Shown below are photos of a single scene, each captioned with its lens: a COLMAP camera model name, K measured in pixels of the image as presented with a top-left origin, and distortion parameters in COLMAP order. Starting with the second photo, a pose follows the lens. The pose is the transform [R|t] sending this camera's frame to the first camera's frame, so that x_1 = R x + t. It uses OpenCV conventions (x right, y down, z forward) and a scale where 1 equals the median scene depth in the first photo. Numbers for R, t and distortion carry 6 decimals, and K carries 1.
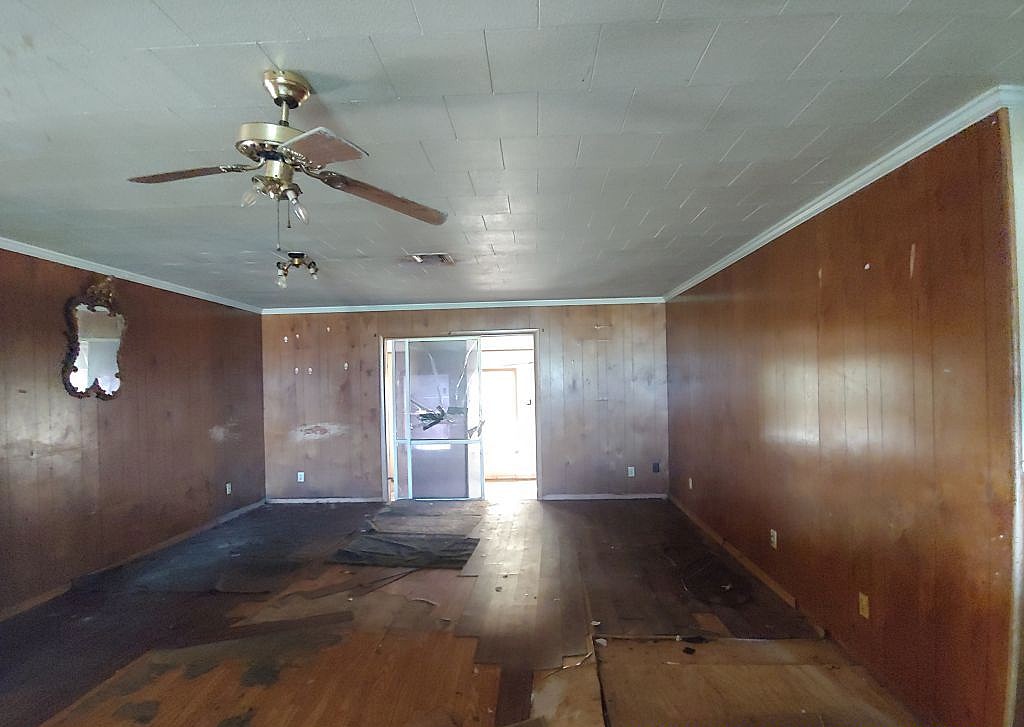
lens RADIAL K [[524.8, 0, 514.0], [0, 524.8, 381.7], [0, 0, 1]] dist [-0.015356, 0.000354]
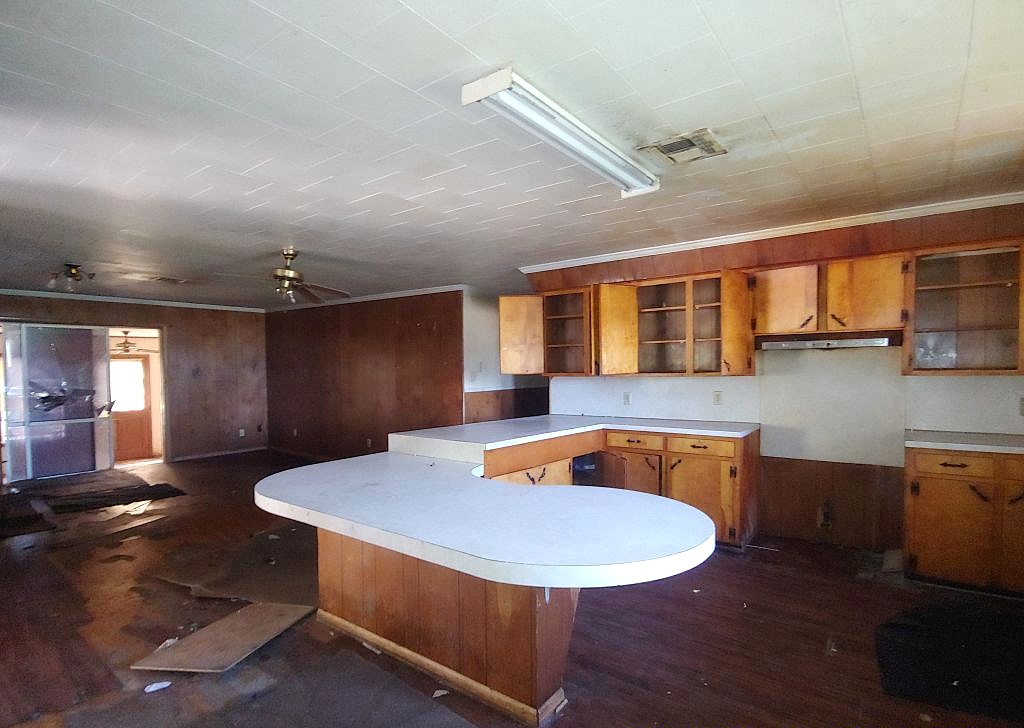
lens RADIAL K [[524.8, 0, 514.0], [0, 524.8, 382.2], [0, 0, 1]] dist [-0.015356, 0.000354]
pose [[0.569092, -0.010249, 0.822210, -0.499093], [-0.004964, 0.999861, 0.015900, 0.012218], [-0.822259, -0.013130, 0.568963, -0.372977]]
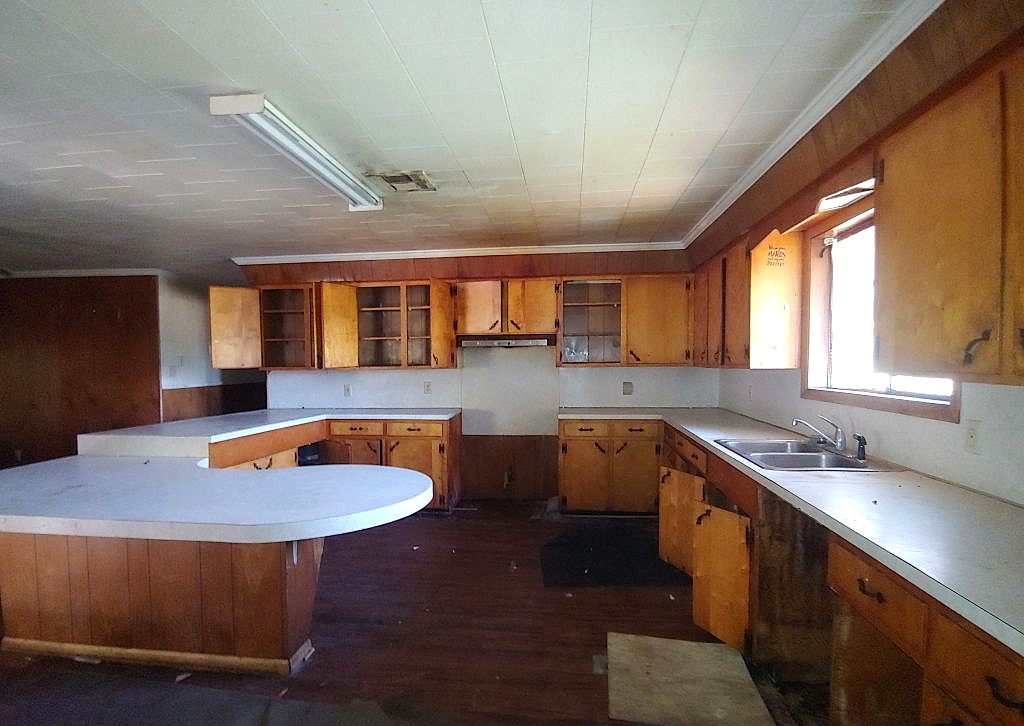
lens RADIAL K [[524.8, 0, 514.0], [0, 524.8, 381.2], [0, 0, 1]] dist [-0.015356, 0.000354]
pose [[0.061324, -0.018165, 0.997953, -0.584888], [0.000990, 0.999835, 0.018139, 0.018755], [-0.998117, -0.000124, 0.061332, -0.384520]]
